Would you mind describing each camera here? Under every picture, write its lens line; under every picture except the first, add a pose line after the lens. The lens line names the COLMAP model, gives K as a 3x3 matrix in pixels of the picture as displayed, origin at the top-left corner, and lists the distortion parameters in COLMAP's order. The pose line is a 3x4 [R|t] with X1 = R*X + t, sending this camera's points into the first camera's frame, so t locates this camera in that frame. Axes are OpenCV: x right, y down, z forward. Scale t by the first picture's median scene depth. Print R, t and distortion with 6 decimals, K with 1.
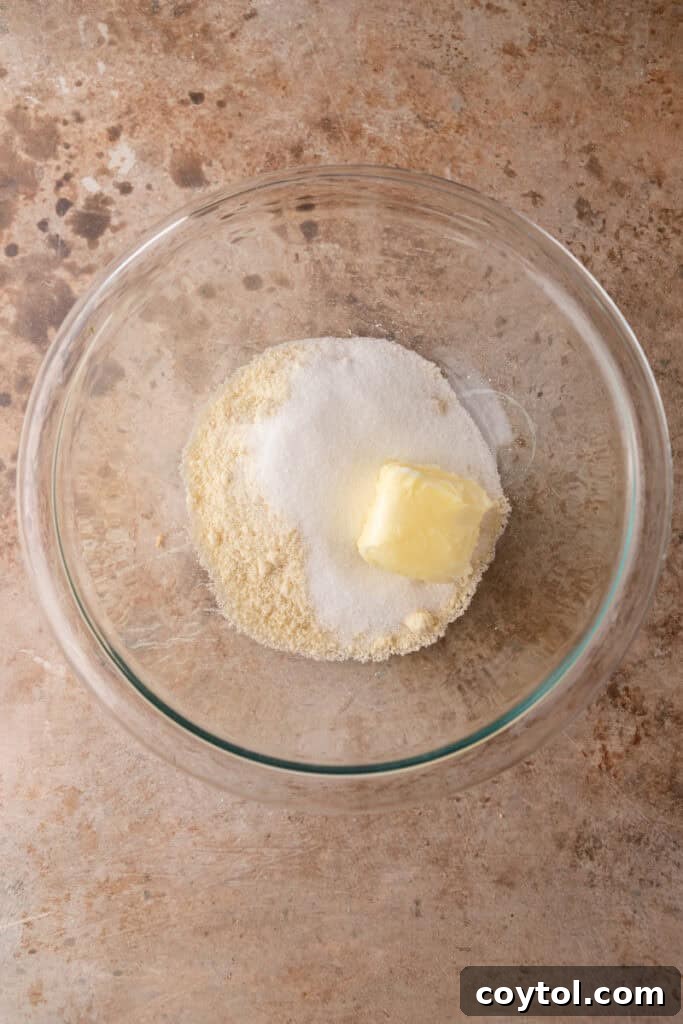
lens RADIAL K [[972.8, 0, 341.5], [0, 972.8, 512.0], [0, 0, 1]] dist [0.613334, -1.546611]
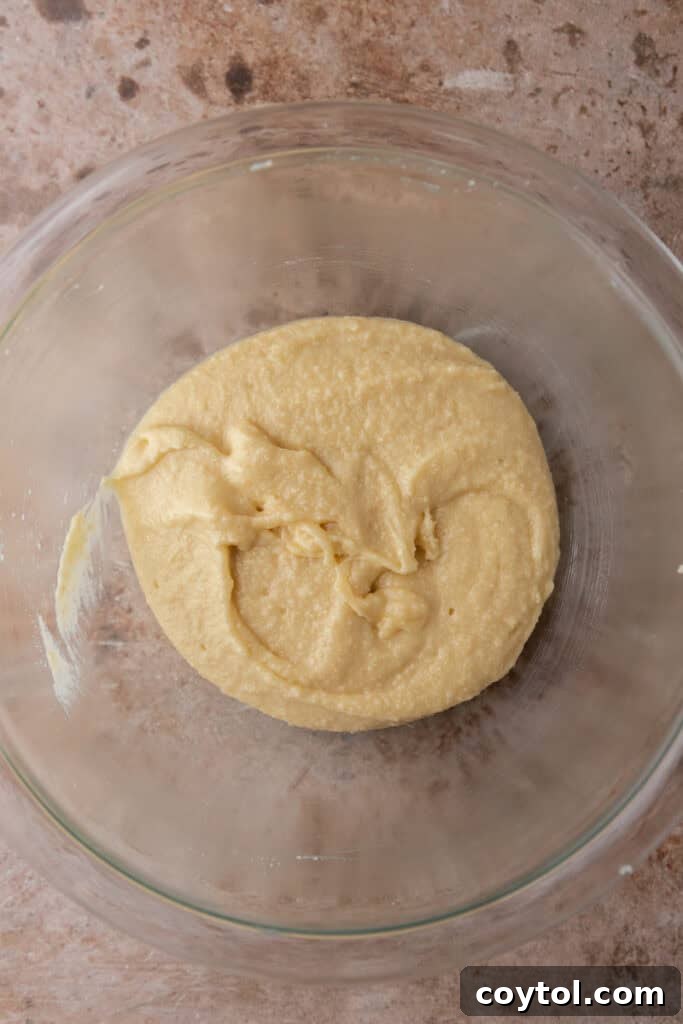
lens RADIAL K [[972.8, 0, 341.5], [0, 972.8, 512.0], [0, 0, 1]] dist [0.613334, -1.546611]
pose [[0.998969, -0.004447, 0.045182, 0.003689], [0.004646, 0.999980, -0.004309, 0.009013], [-0.045162, 0.004514, 0.998969, 0.283036]]
